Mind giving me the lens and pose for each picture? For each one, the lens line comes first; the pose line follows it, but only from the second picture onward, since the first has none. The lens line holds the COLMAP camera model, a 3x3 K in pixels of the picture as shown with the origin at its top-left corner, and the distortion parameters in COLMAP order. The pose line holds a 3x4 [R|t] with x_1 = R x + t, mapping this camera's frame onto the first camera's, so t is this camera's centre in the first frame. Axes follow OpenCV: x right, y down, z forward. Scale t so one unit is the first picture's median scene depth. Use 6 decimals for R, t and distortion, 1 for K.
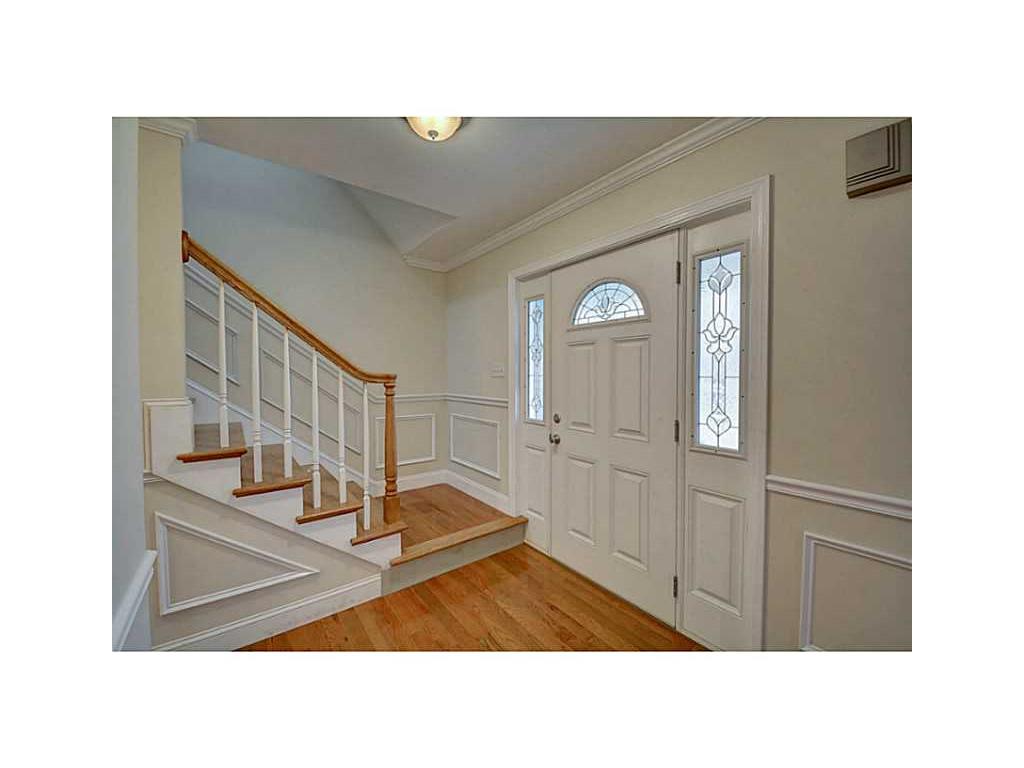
lens RADIAL K [[372.8, 0, 512.0], [0, 372.8, 384.0], [0, 0, 1]] dist [0.001629, -0.016598]
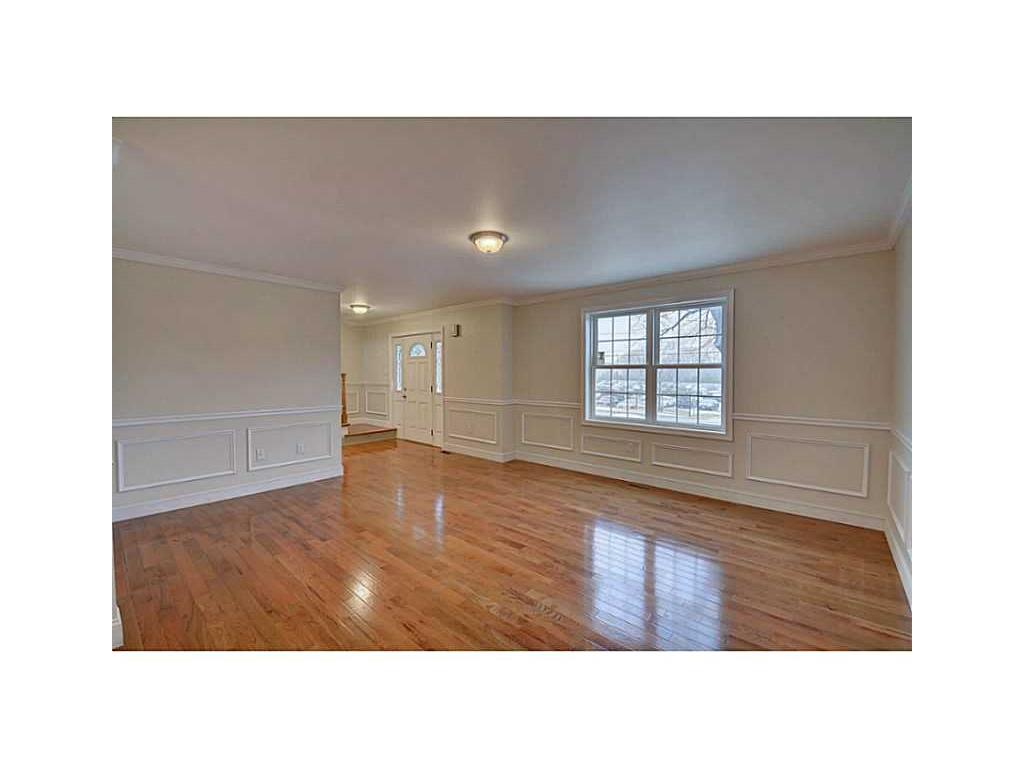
lens RADIAL K [[372.8, 0, 512.0], [0, 372.8, 384.0], [0, 0, 1]] dist [0.001629, -0.016598]
pose [[0.978579, -0.003447, 0.205843, 0.374808], [0.004077, 0.999988, -0.002639, 0.073596], [-0.205831, 0.003422, 0.978582, -2.184323]]
